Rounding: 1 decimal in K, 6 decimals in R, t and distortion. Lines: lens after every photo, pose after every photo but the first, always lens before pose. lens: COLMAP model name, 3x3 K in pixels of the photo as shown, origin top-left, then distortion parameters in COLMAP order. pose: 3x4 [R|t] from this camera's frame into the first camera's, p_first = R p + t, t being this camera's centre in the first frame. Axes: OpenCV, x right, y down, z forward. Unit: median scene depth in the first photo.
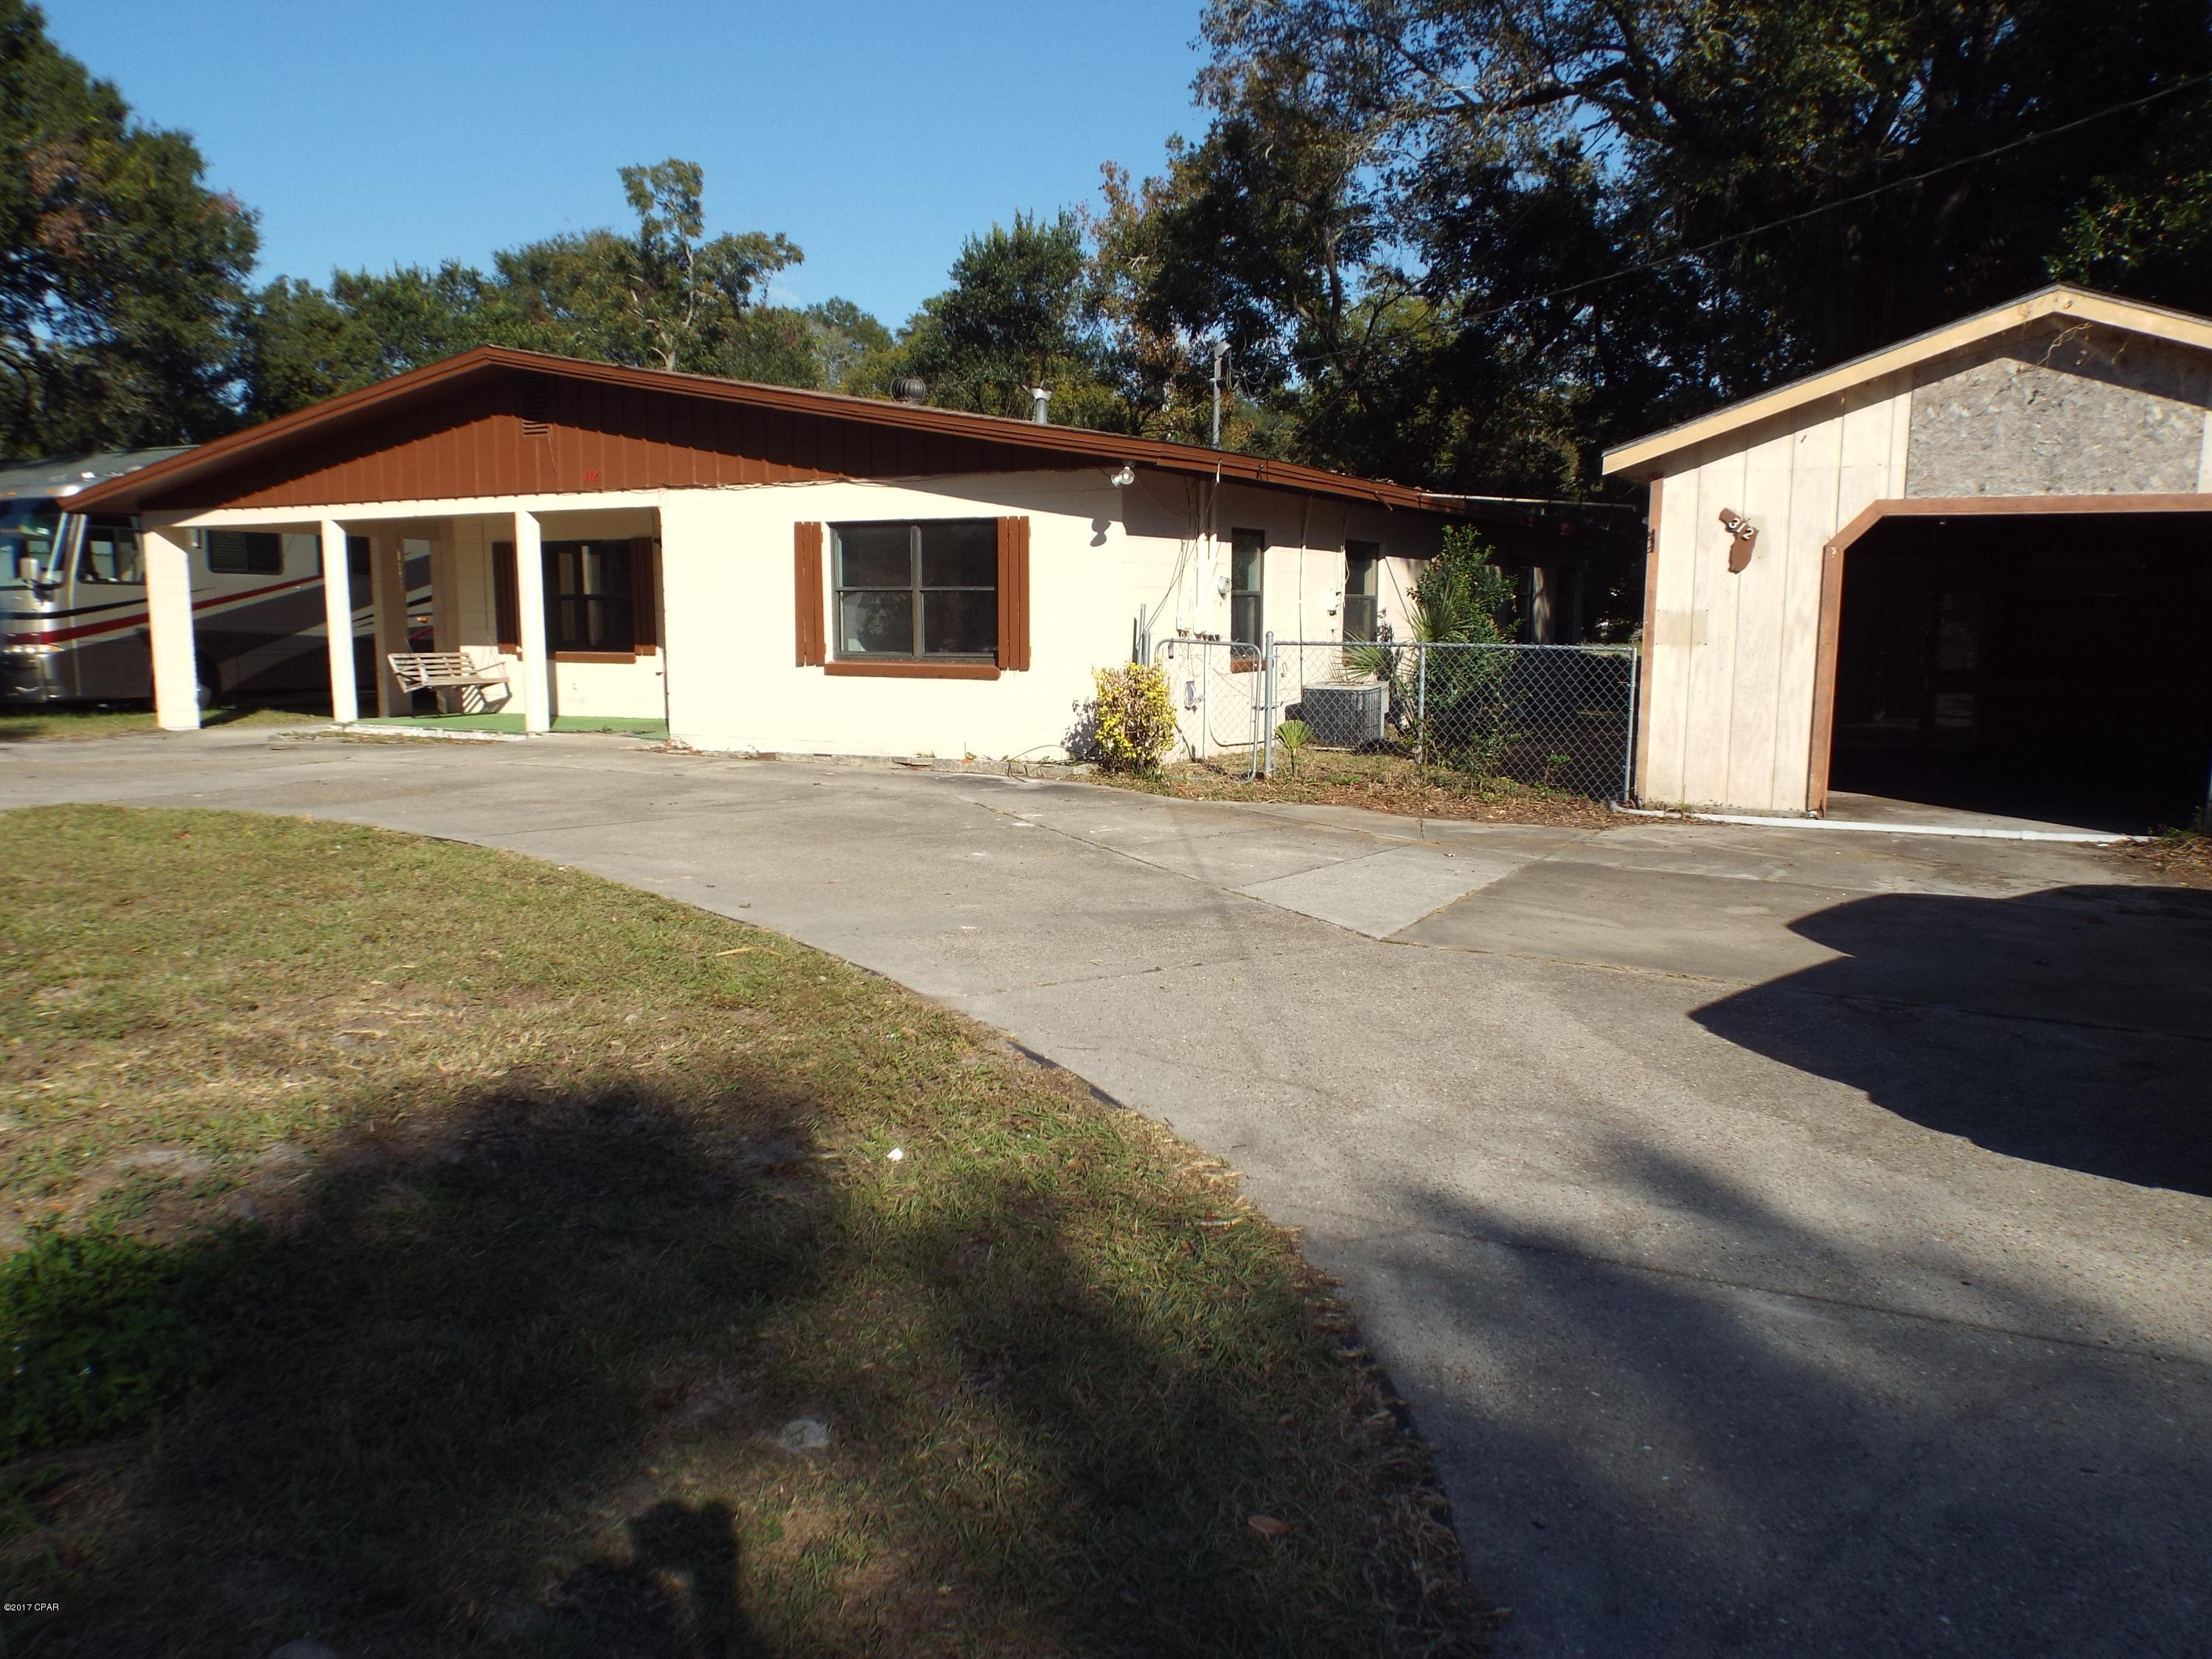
lens RADIAL K [[1609.0, 0, 1107.9], [0, 1609.0, 839.5], [0, 0, 1]] dist [-0.013593, 0.002091]
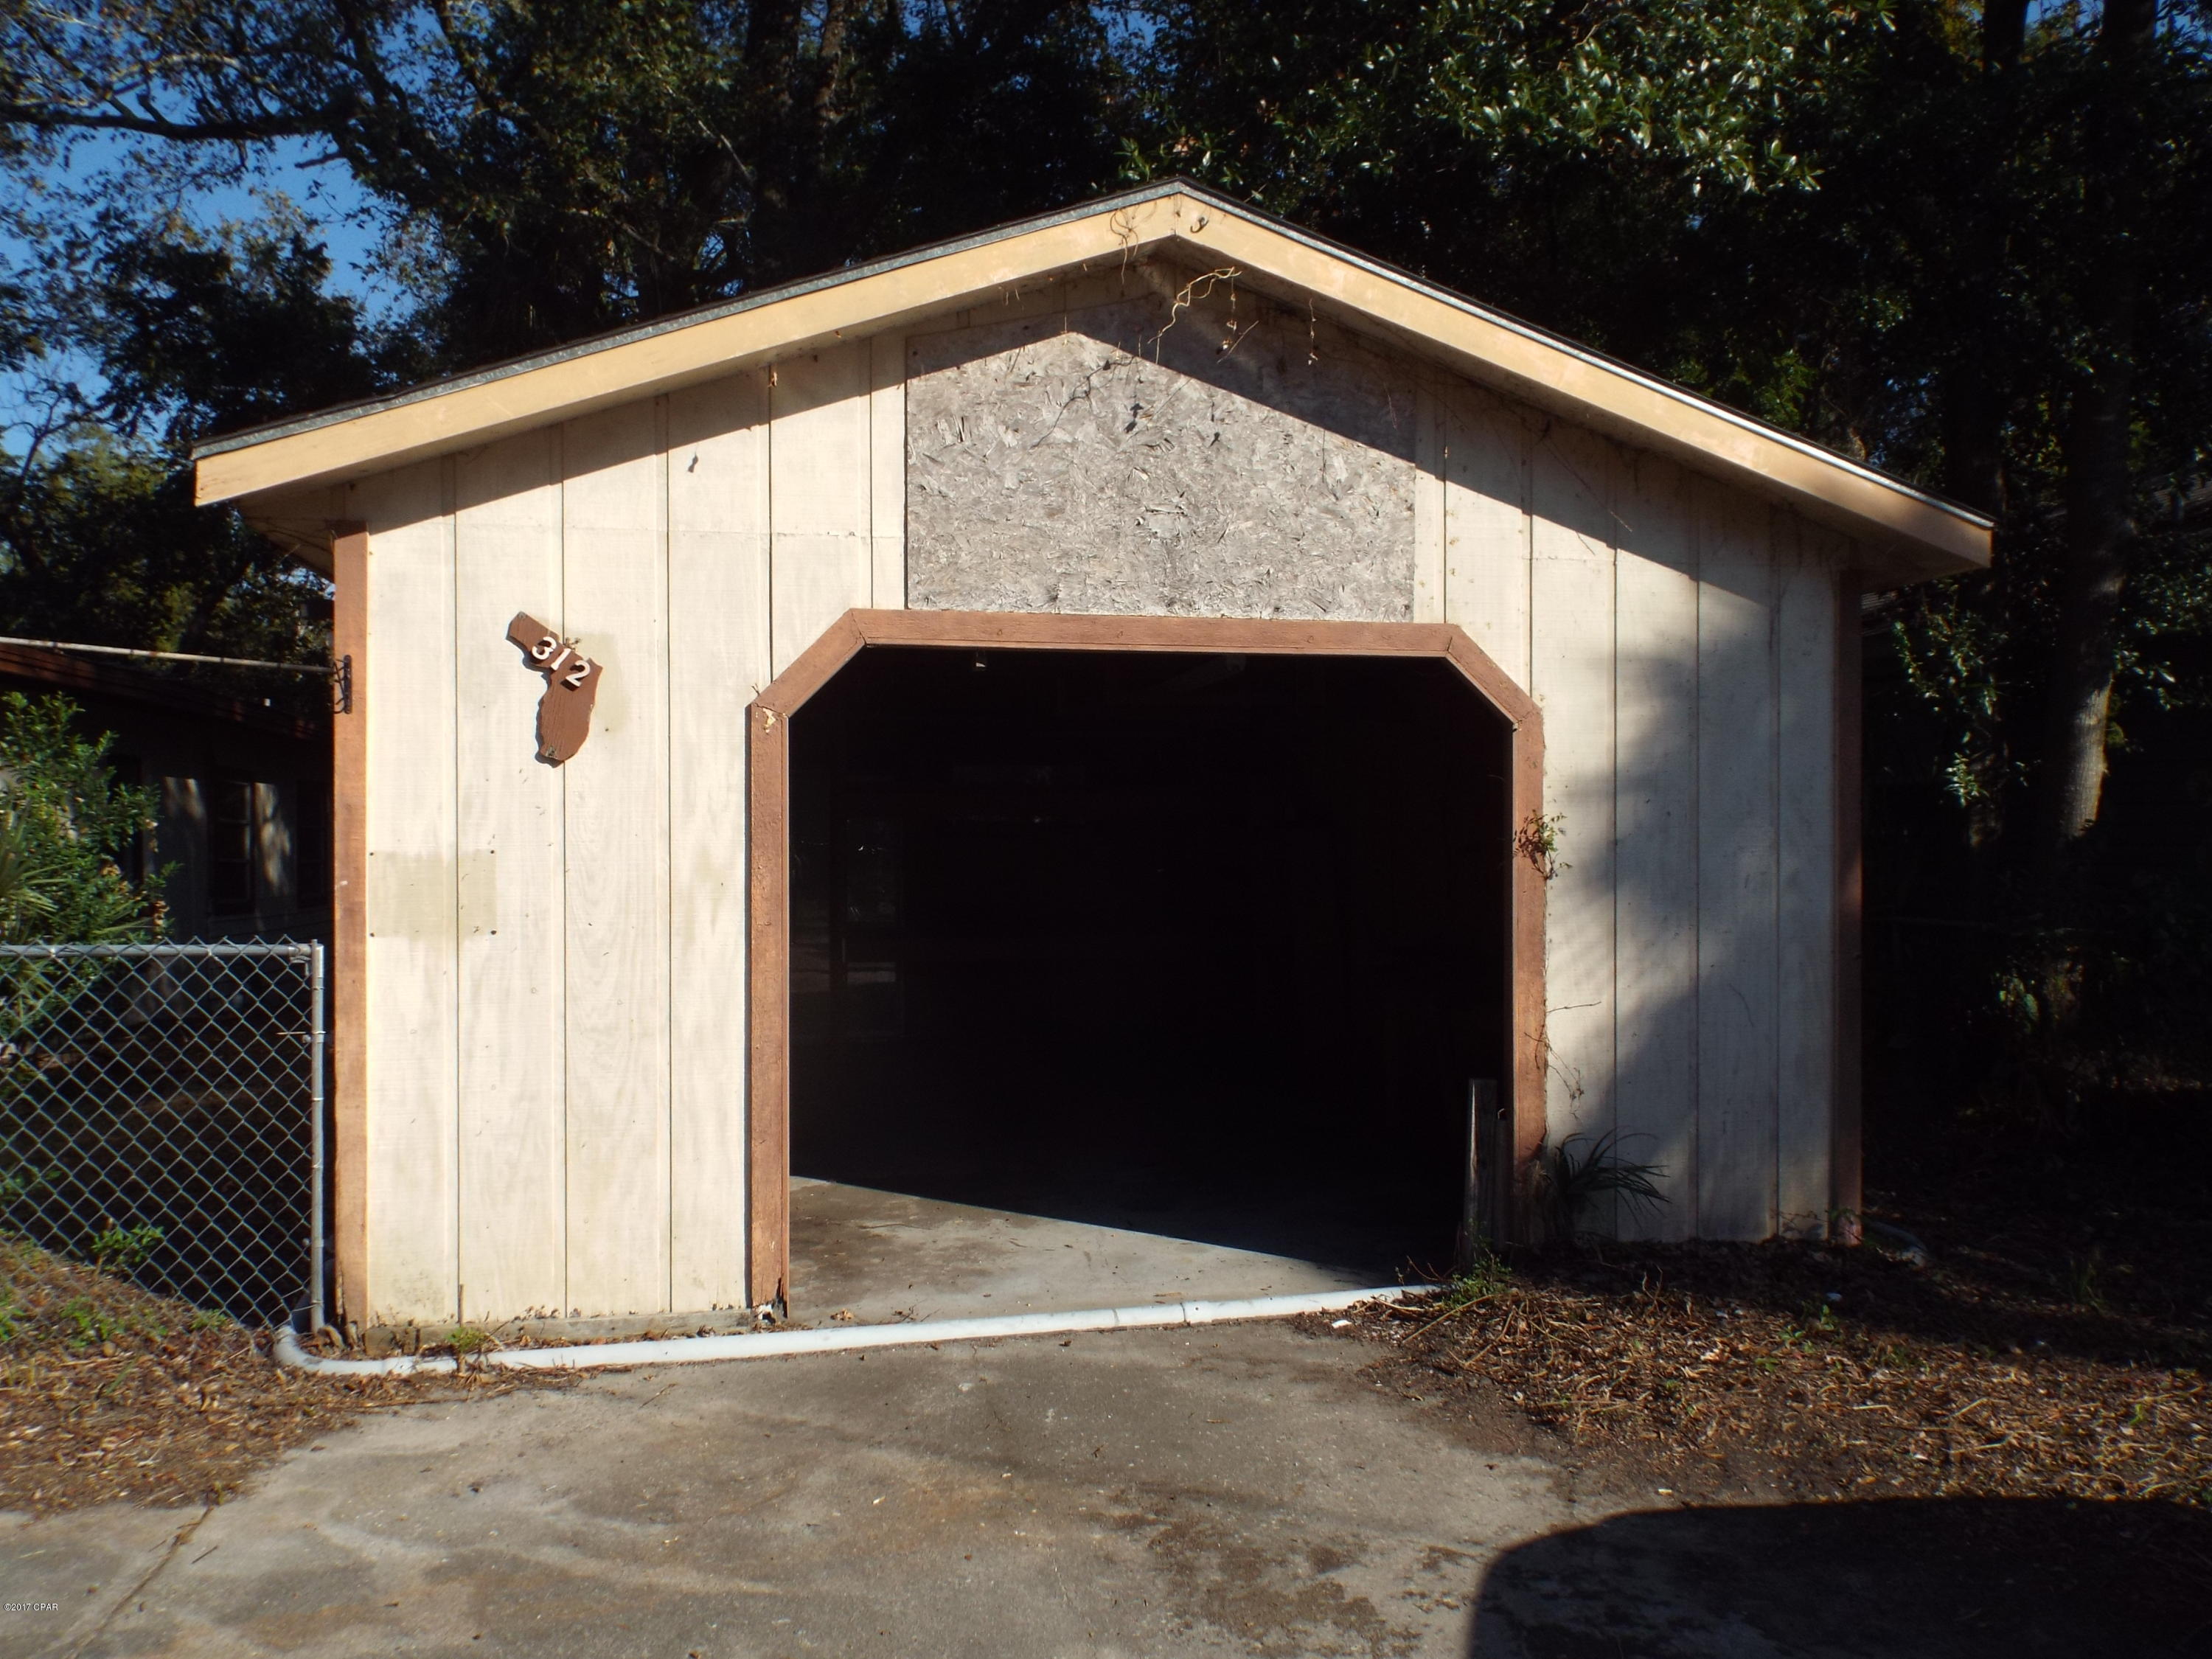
lens RADIAL K [[1609.0, 0, 1111.4], [0, 1609.0, 835.4], [0, 0, 1]] dist [-0.013593, 0.002091]
pose [[0.760204, -0.006414, 0.649653, 0.227593], [0.098674, 0.989491, -0.105696, -0.088257], [-0.642148, 0.144454, 0.752847, 0.589713]]
